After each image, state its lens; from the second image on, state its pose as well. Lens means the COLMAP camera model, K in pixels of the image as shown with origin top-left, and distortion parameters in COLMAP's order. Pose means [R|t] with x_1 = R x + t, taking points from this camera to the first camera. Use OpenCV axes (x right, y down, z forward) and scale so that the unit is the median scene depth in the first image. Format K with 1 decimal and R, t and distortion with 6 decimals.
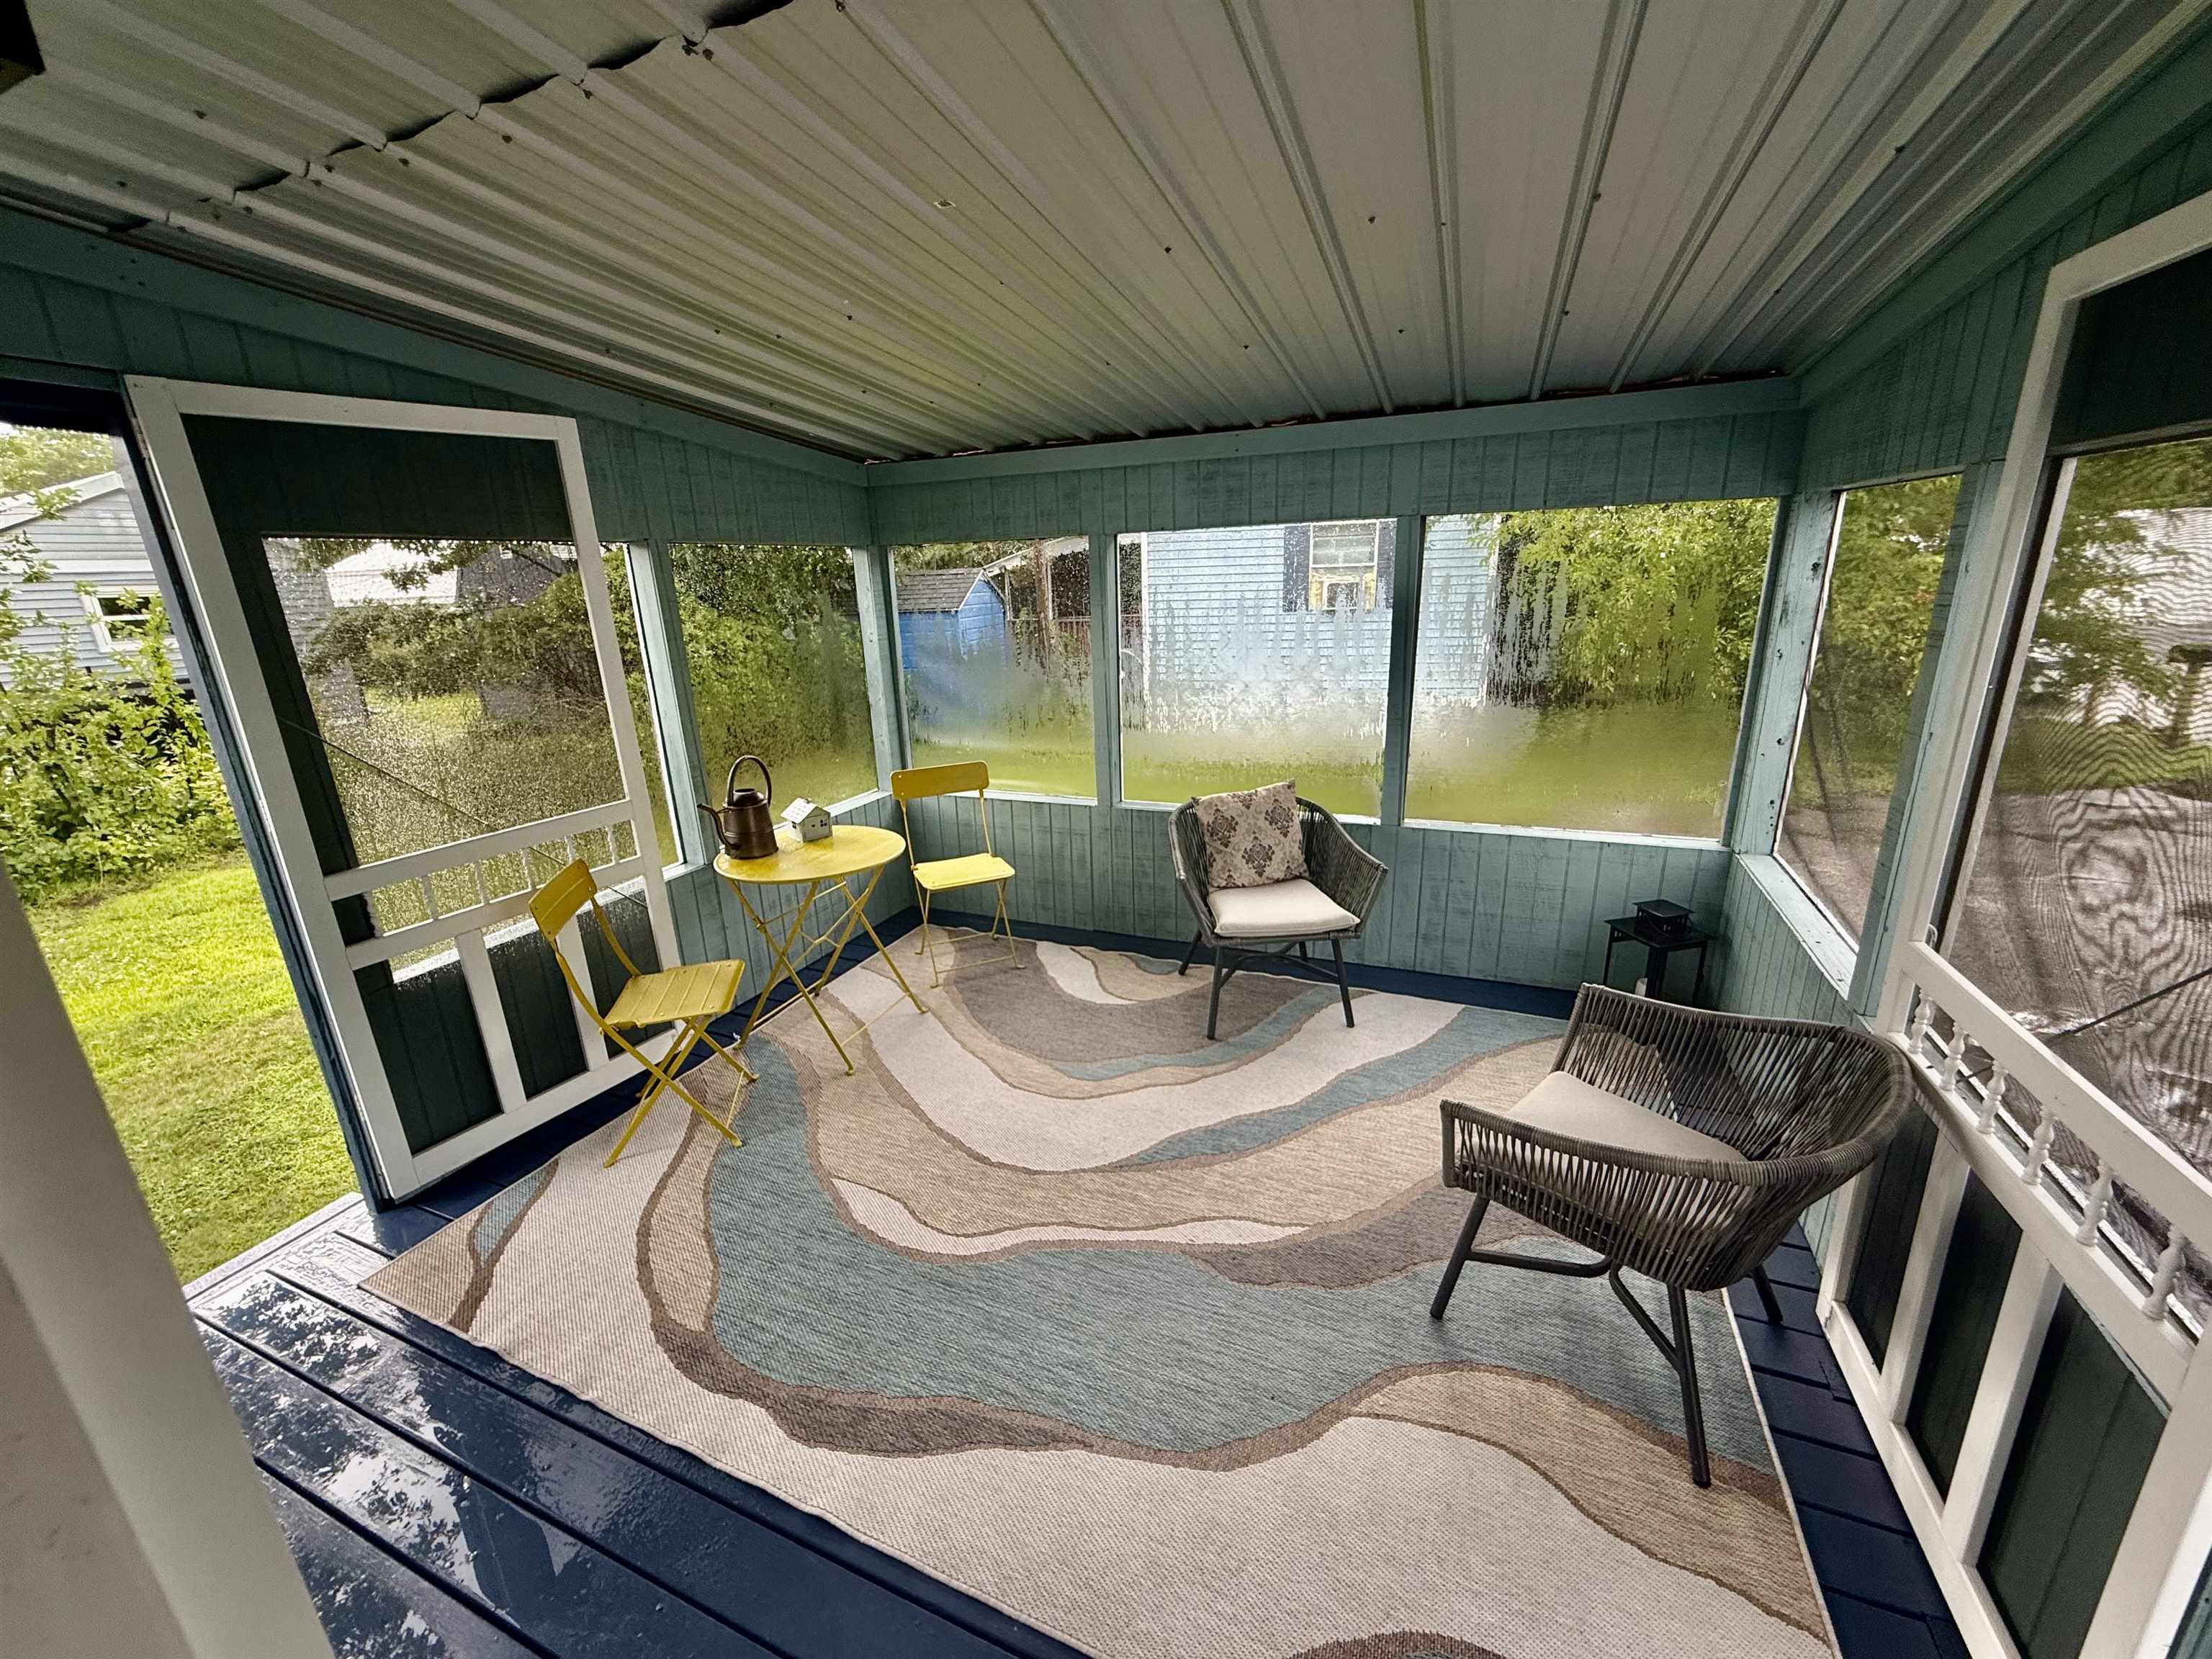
lens RADIAL K [[880.1, 0, 1103.7], [0, 880.1, 830.2], [0, 0, 1]] dist [-0.000362, 0.000314]
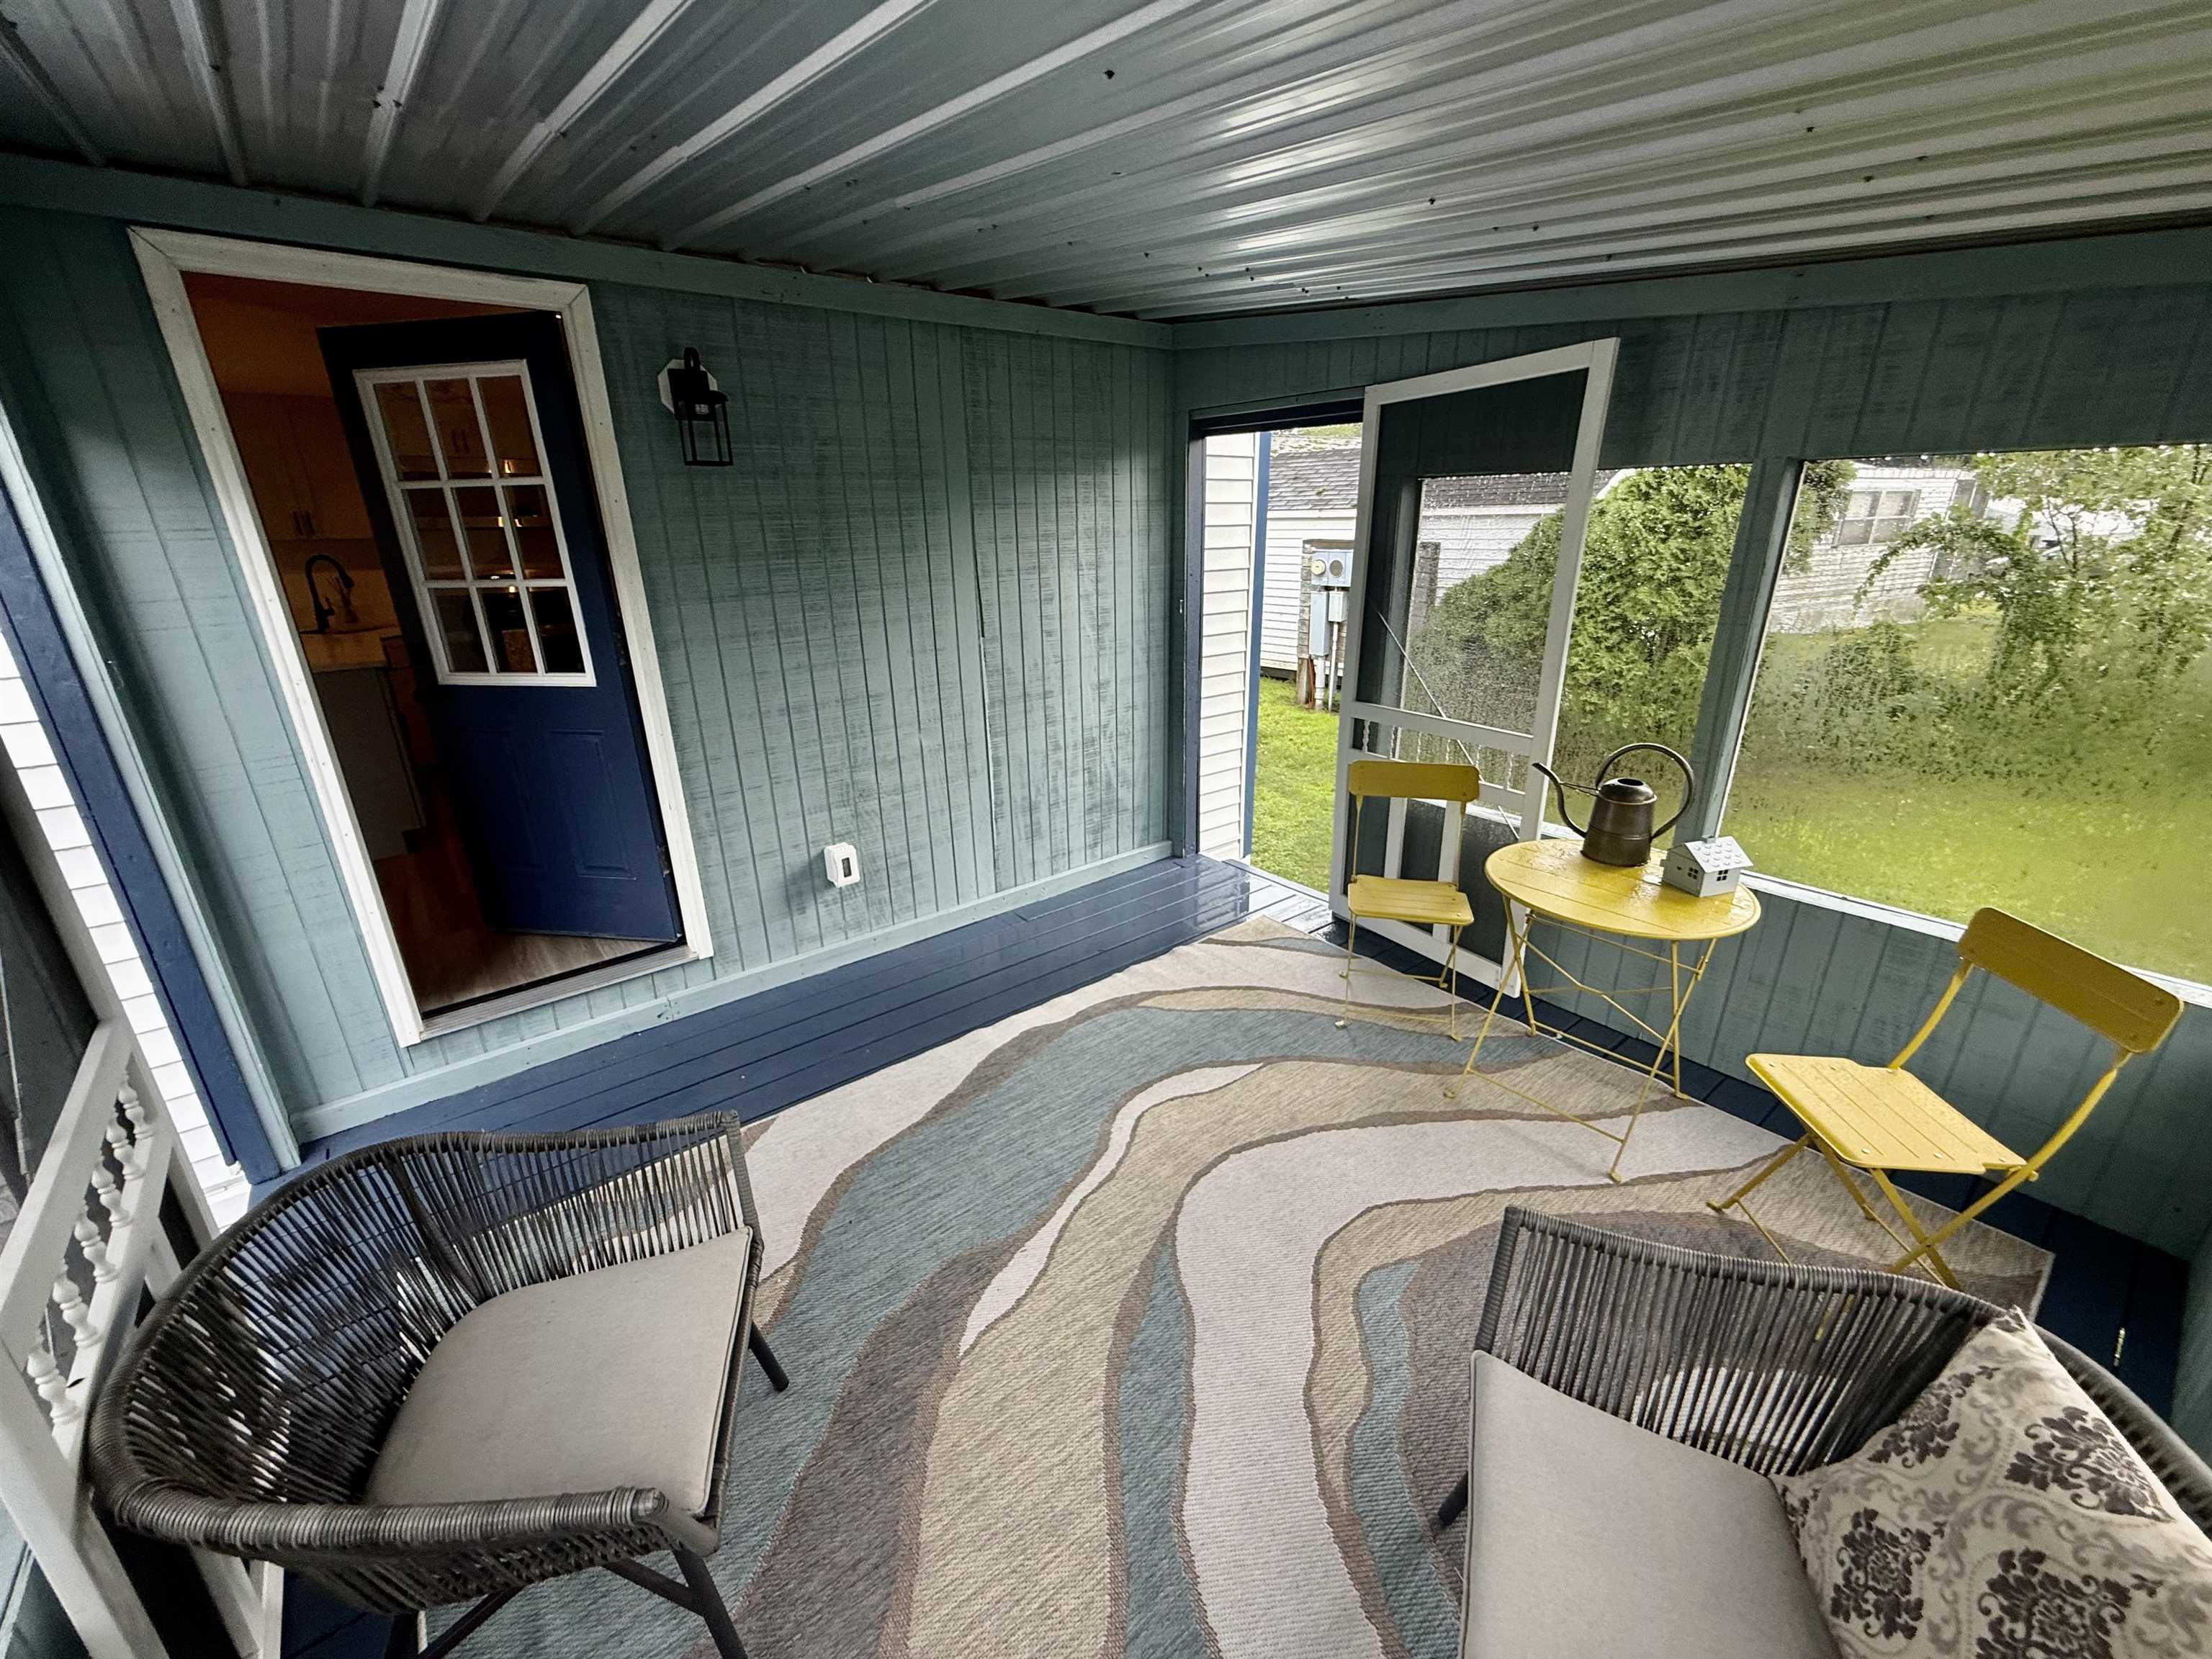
lens RADIAL K [[880.1, 0, 1100.8], [0, 880.1, 833.0], [0, 0, 1]] dist [-0.000362, 0.000314]
pose [[-0.472748, 0.342554, -0.811890, 0.679339], [-0.214862, 0.848731, 0.483208, -0.401900], [0.854601, 0.402880, -0.327634, 1.190836]]
